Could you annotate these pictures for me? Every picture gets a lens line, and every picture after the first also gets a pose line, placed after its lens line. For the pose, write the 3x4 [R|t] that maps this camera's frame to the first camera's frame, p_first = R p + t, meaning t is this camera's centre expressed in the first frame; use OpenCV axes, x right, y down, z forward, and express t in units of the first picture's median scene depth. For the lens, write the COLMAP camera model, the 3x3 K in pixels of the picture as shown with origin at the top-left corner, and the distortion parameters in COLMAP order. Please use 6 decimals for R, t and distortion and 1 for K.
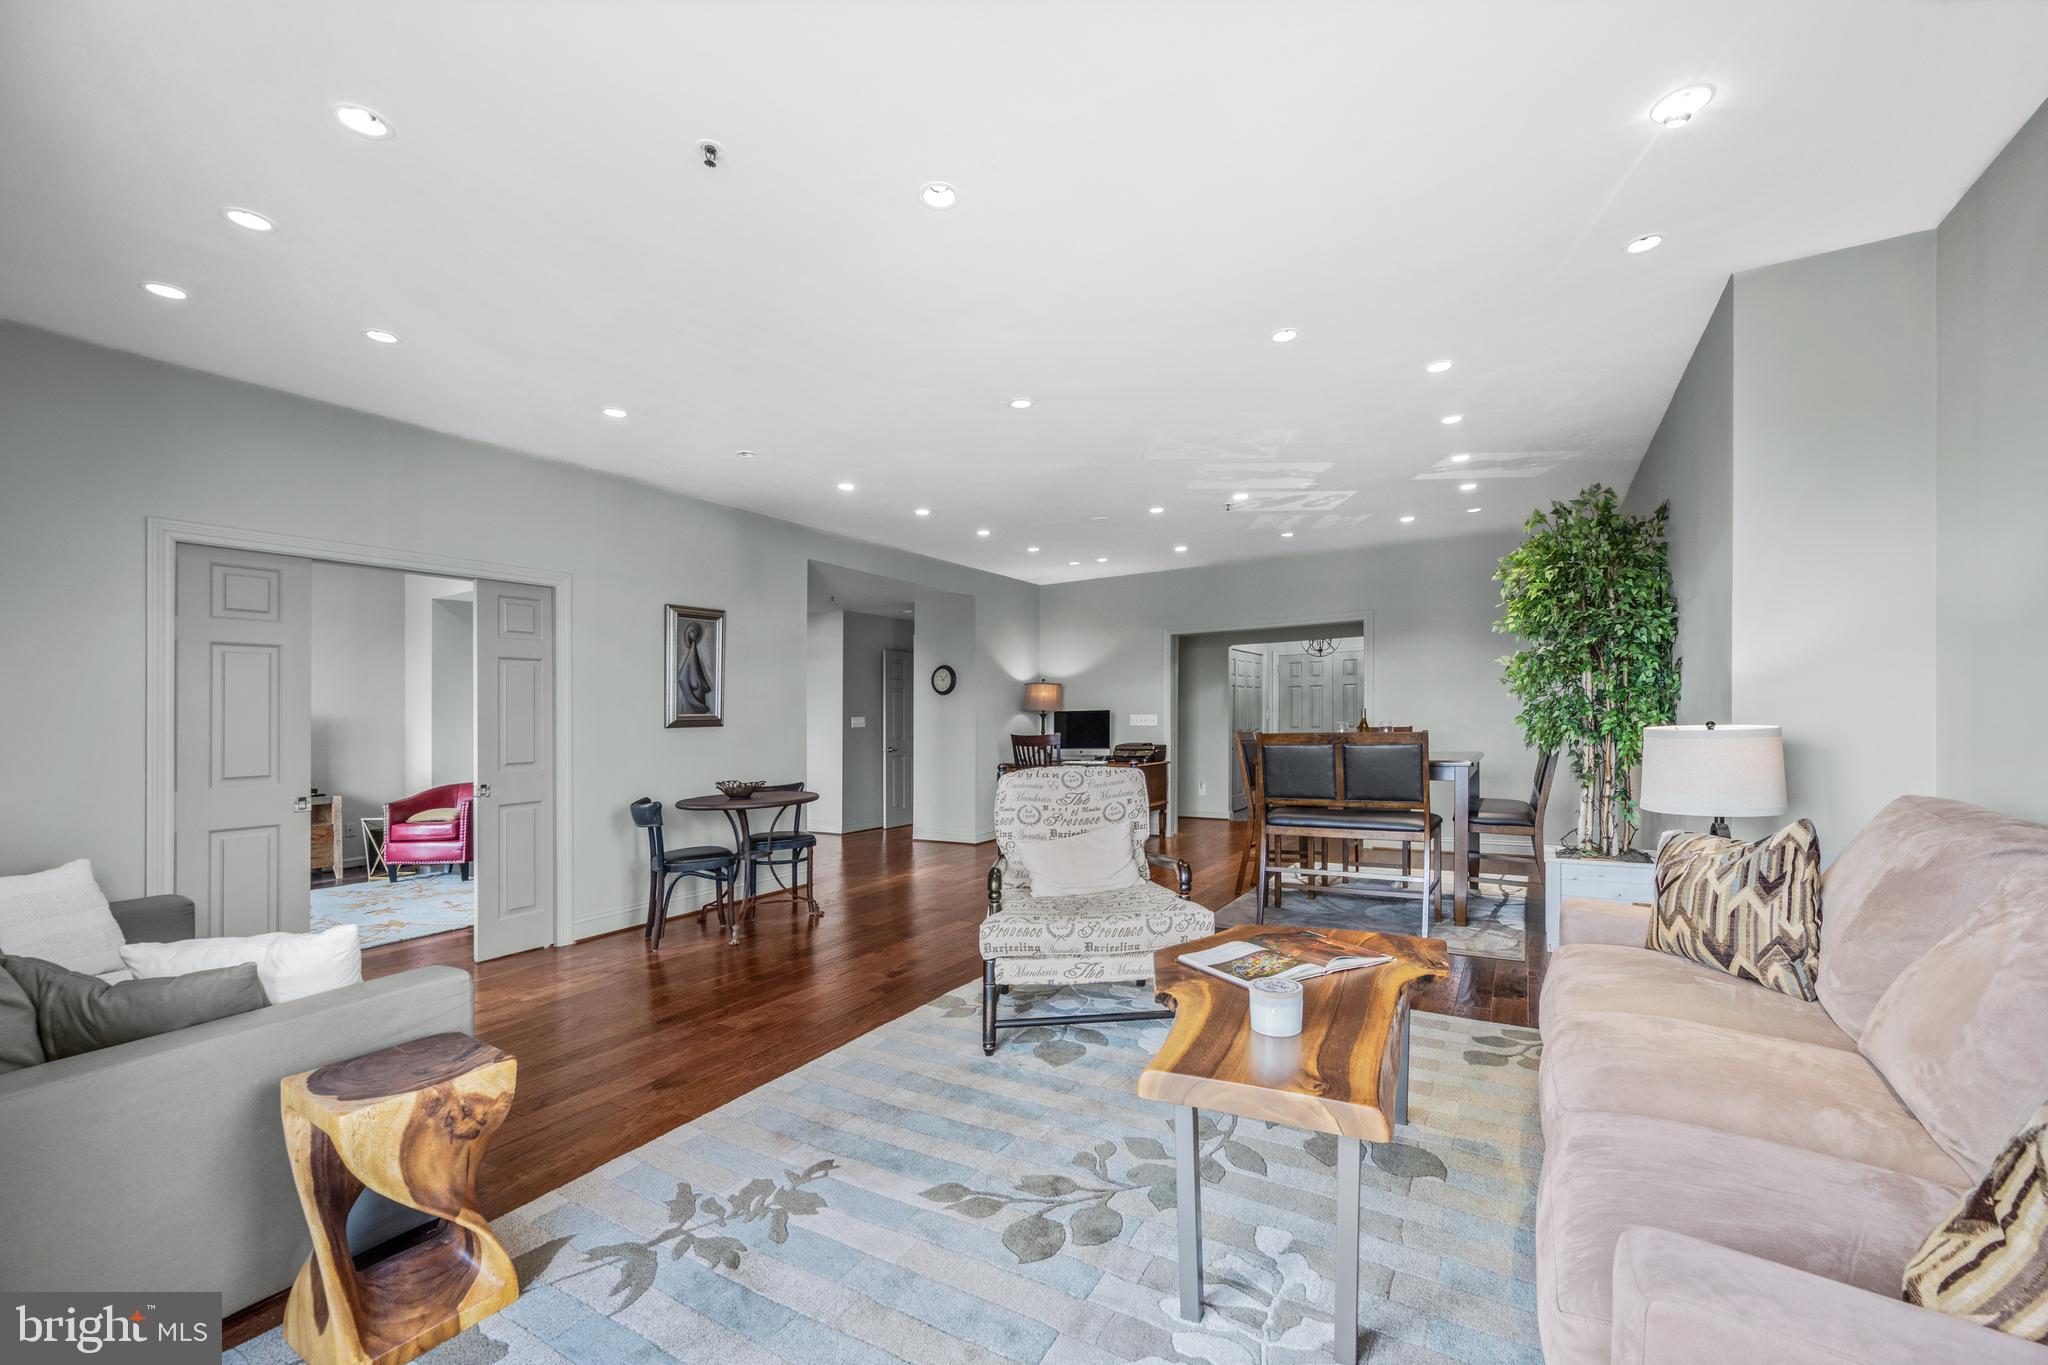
lens RADIAL K [[822.9, 0, 1035.2], [0, 822.9, 662.9], [0, 0, 1]] dist [0.002791, -0.001832]
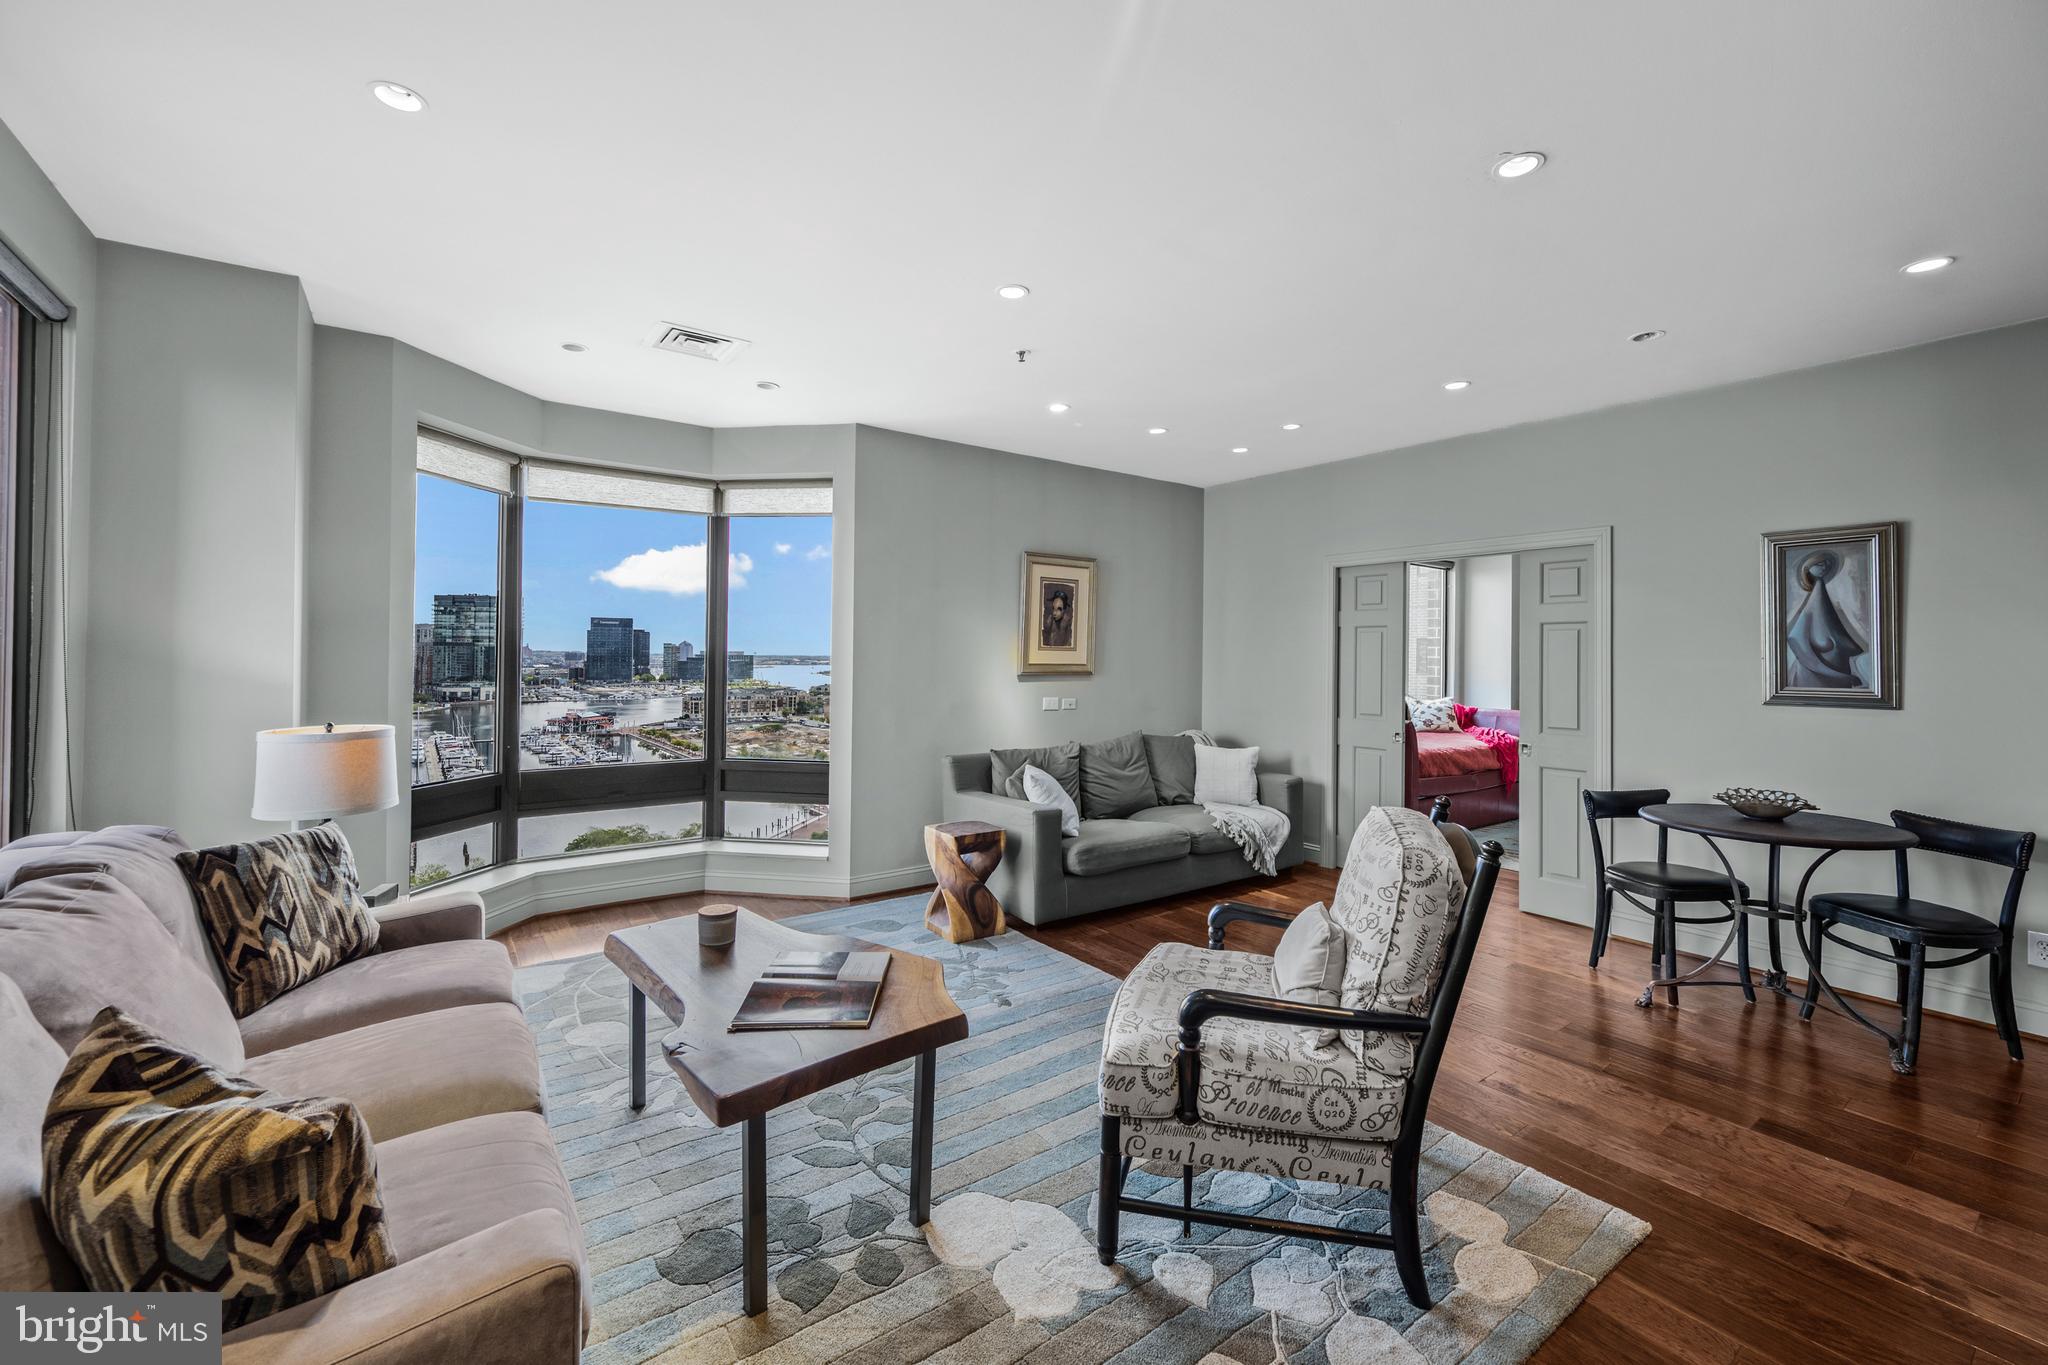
lens RADIAL K [[822.9, 0, 1011.3], [0, 822.9, 645.4], [0, 0, 1]] dist [0.002791, -0.001832]
pose [[-0.387850, 0.006453, -0.921700, 0.440424], [0.061413, 0.997934, -0.018855, 0.000442], [0.919674, -0.063918, -0.387445, 0.653344]]
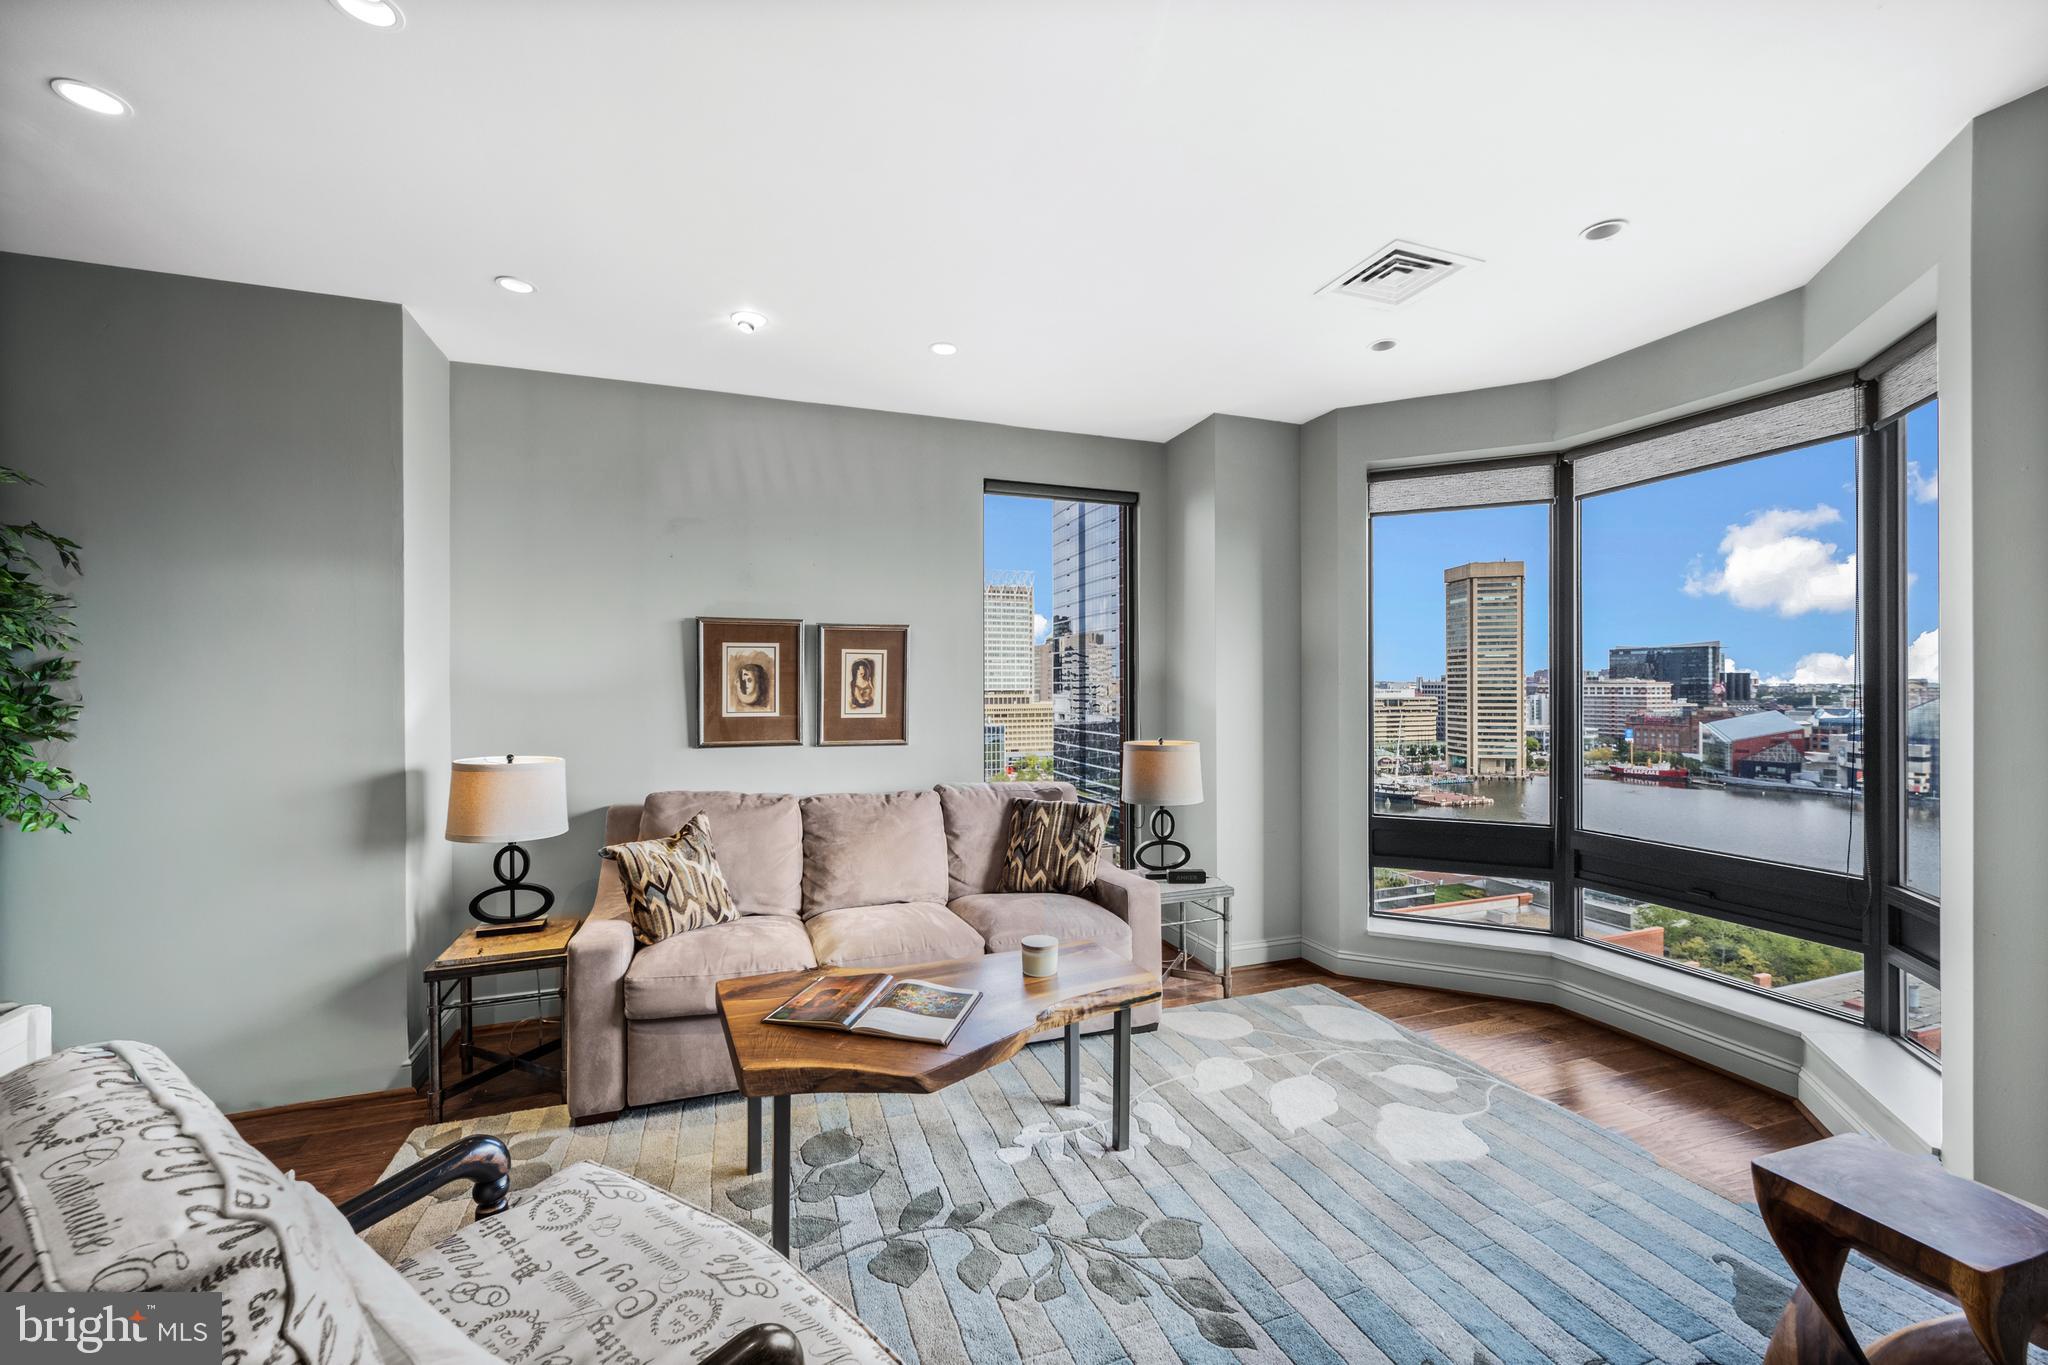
lens RADIAL K [[822.9, 0, 1017.7], [0, 822.9, 682.6], [0, 0, 1]] dist [0.002791, -0.001832]
pose [[-0.782693, 0.025257, 0.621895, -0.184187], [-0.023758, 0.997236, -0.070401, 0.016534], [-0.621954, -0.069877, -0.779929, 0.695777]]
